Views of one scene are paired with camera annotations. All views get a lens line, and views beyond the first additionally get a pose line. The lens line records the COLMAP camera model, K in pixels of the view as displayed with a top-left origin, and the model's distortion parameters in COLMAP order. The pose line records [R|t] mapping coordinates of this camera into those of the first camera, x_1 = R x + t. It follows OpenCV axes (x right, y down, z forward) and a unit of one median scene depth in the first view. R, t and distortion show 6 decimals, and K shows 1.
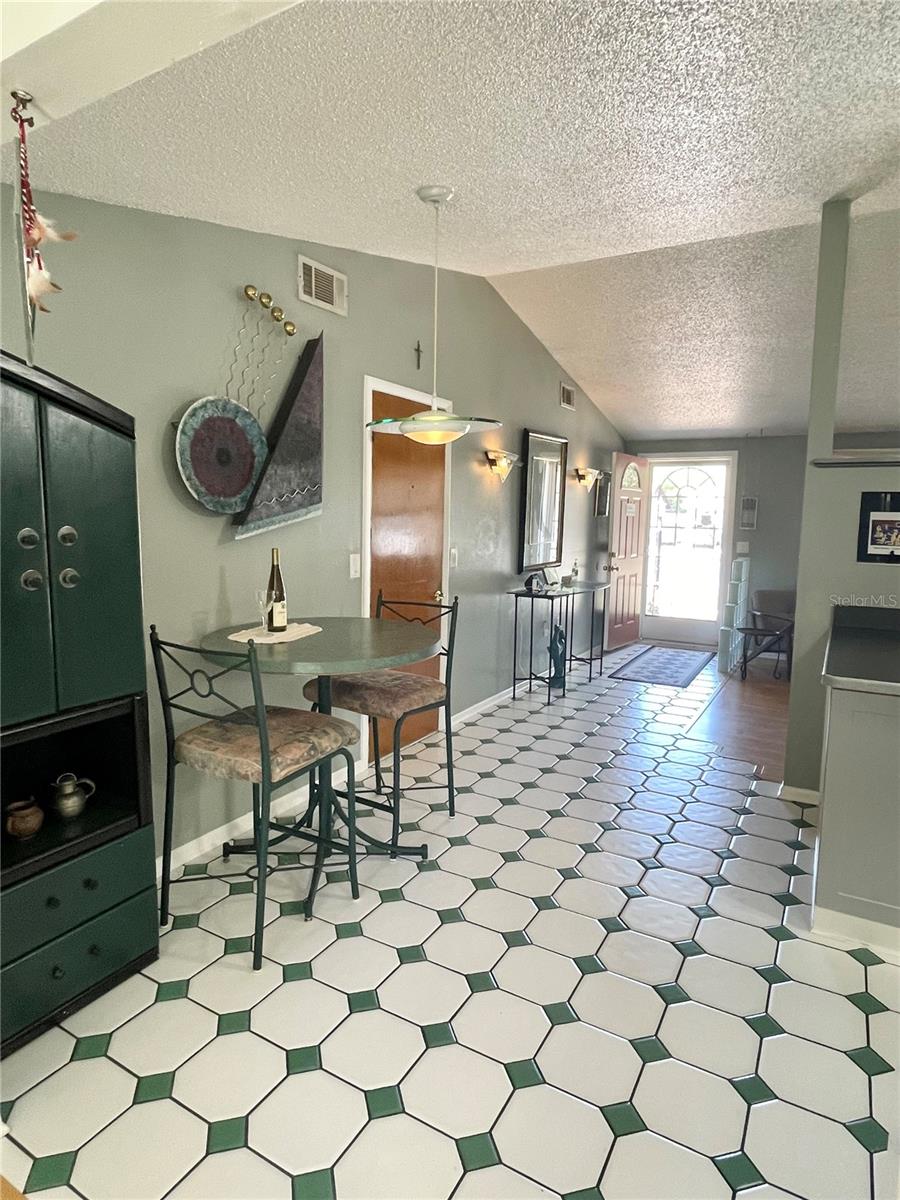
lens RADIAL K [[690.5, 0, 454.7], [0, 690.5, 584.5], [0, 0, 1]] dist [0.020074, 0.000086]
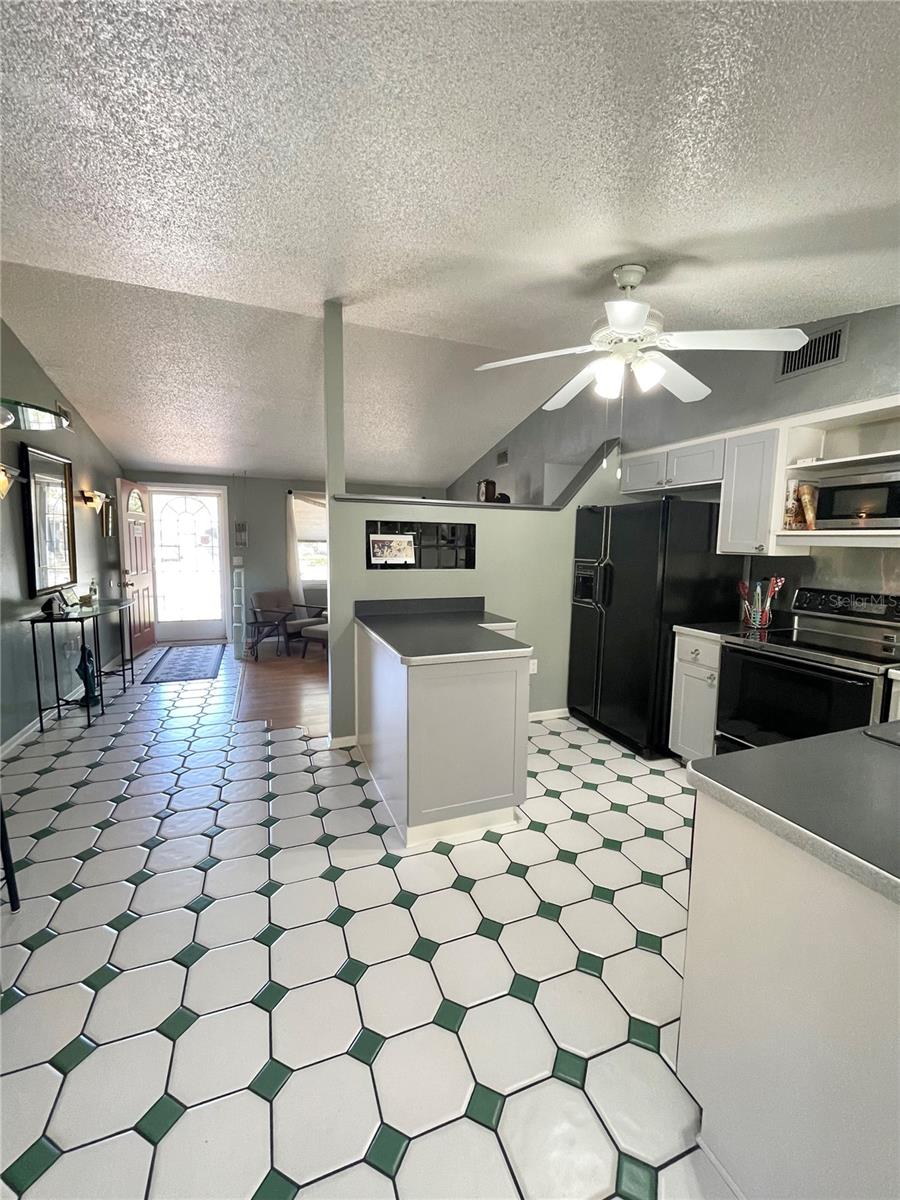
lens RADIAL K [[483.0, 0, 449.1], [0, 483.0, 597.7], [0, 0, 1]] dist [-0.004484, 0.000679]
pose [[0.638961, -0.097252, 0.763067, -0.038338], [0.075930, 0.995105, 0.063245, -0.013404], [-0.765483, 0.017529, 0.643218, 0.127080]]
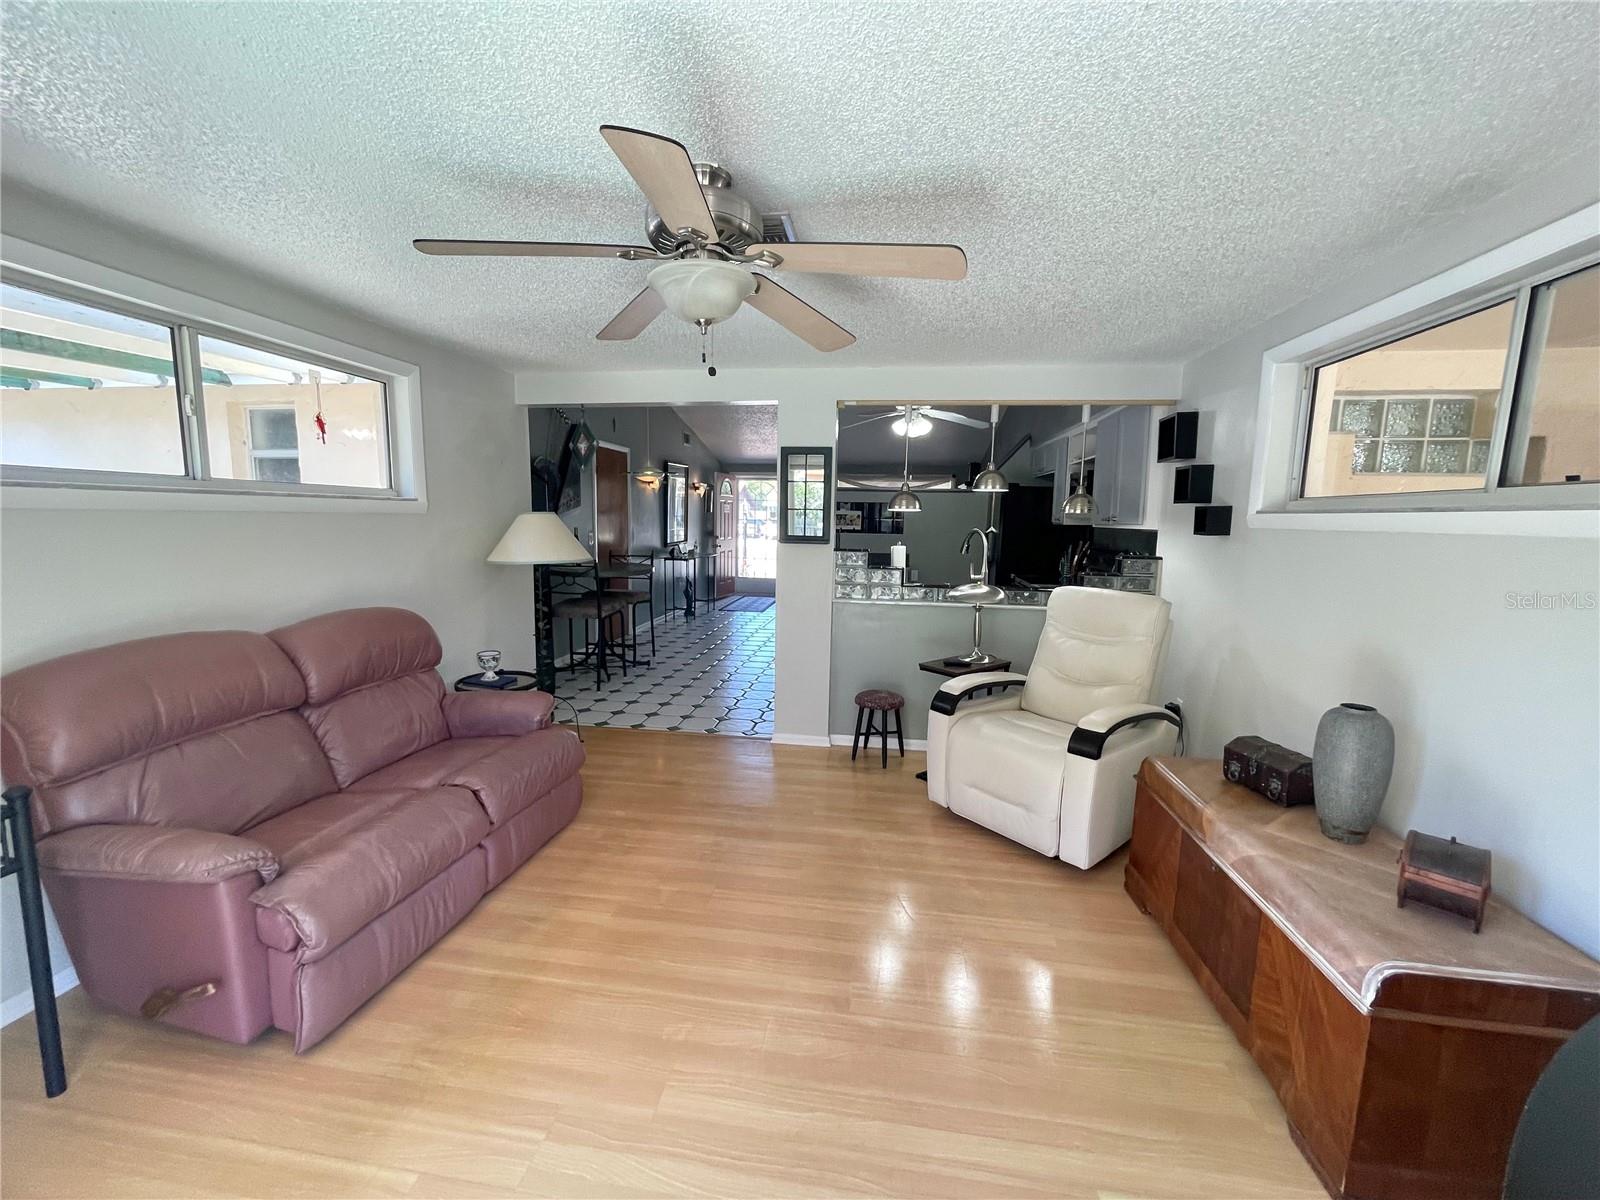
lens RADIAL K [[644.1, 0, 805.8], [0, 644.1, 598.8], [0, 0, 1]] dist [-0.004484, 0.000679]
pose [[0.928550, -0.049021, 0.367956, -0.148665], [0.036480, 0.998494, 0.040966, 0.050174], [-0.369411, -0.024616, 0.928940, -0.501963]]
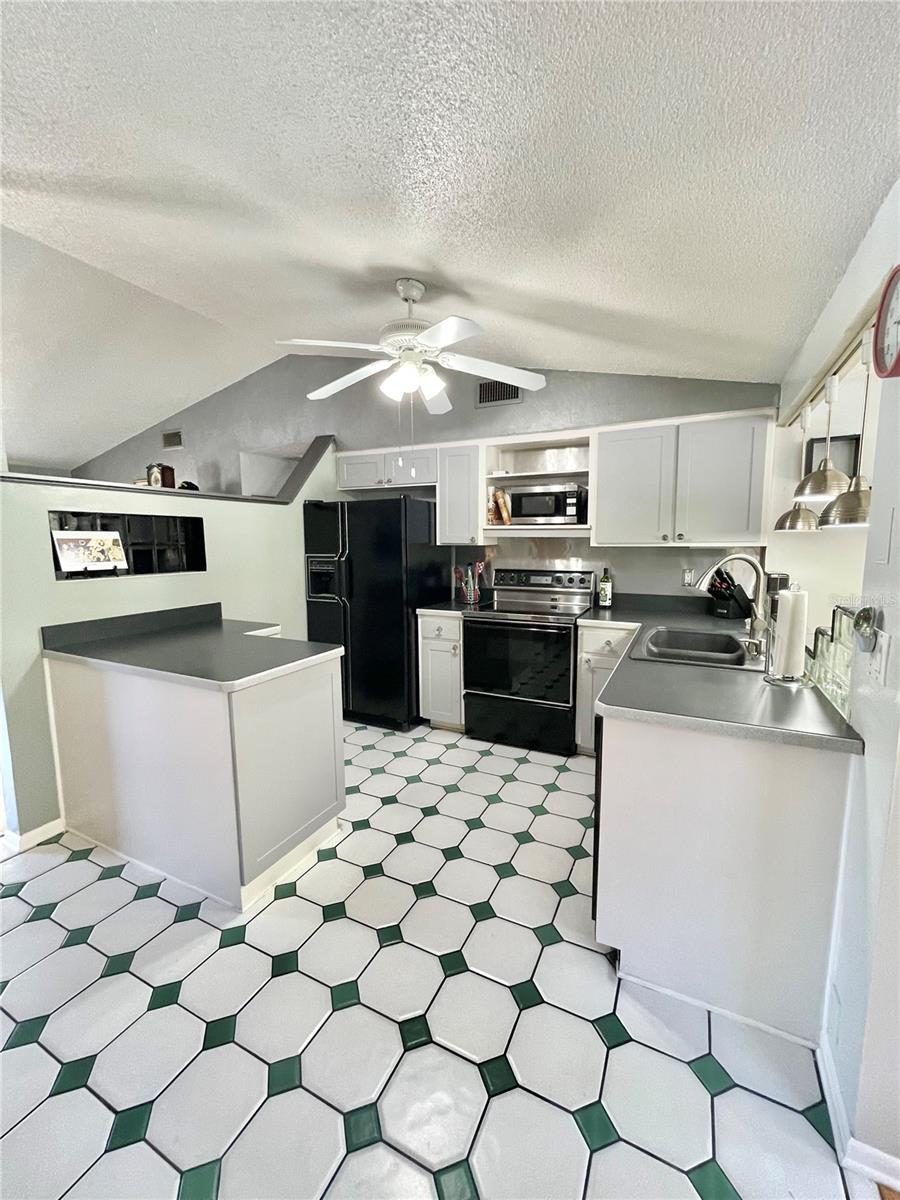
lens RADIAL K [[483.0, 0, 448.7], [0, 483.0, 597.8], [0, 0, 1]] dist [-0.004484, 0.000679]
pose [[-0.048784, -0.138284, 0.989190, -0.073090], [0.105398, 0.984128, 0.142774, -0.025695], [-0.993233, 0.111223, -0.033435, 0.248943]]
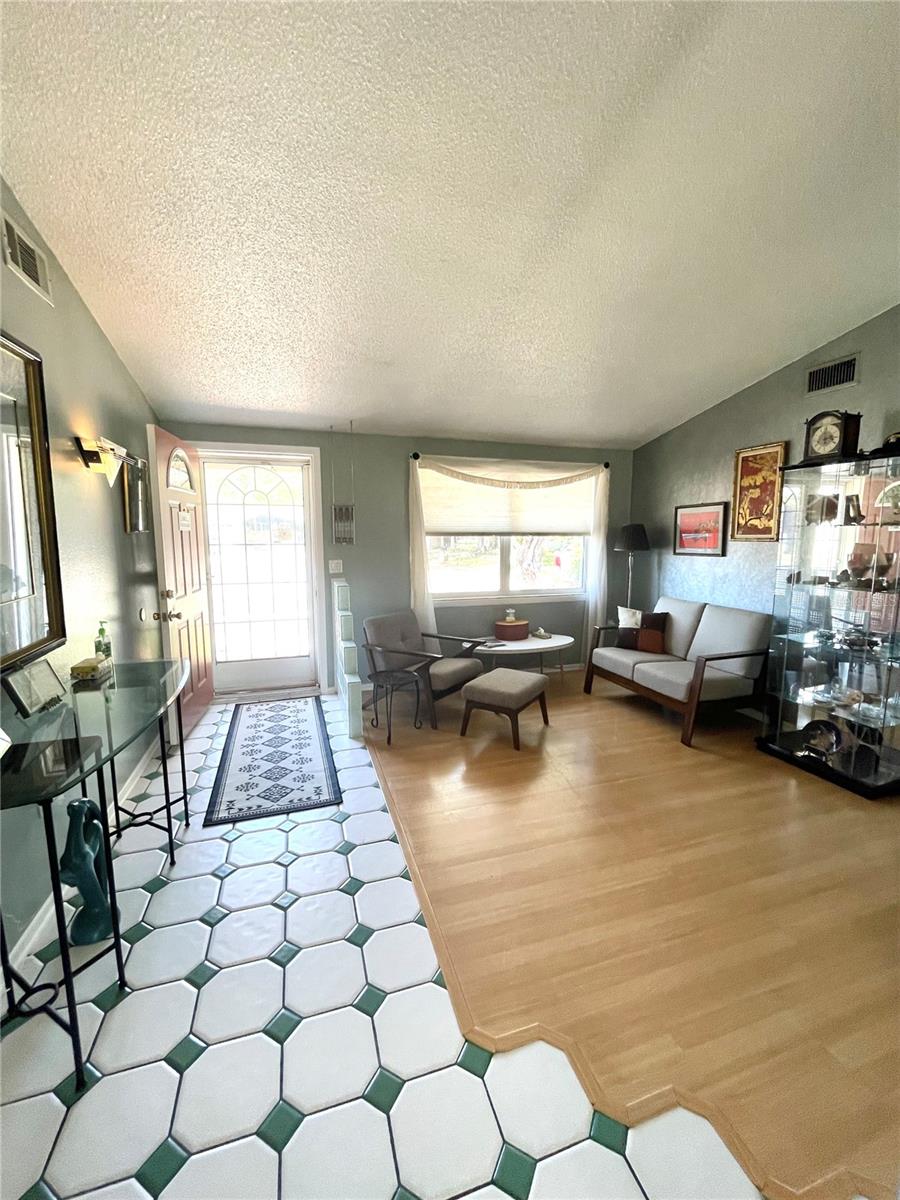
lens RADIAL K [[483.0, 0, 450.1], [0, 483.0, 594.7], [0, 0, 1]] dist [-0.004484, 0.000679]
pose [[0.678497, -0.117770, 0.725101, 0.098940], [0.088252, 0.992984, 0.078699, -0.062612], [-0.729283, 0.010594, 0.684130, 0.594124]]
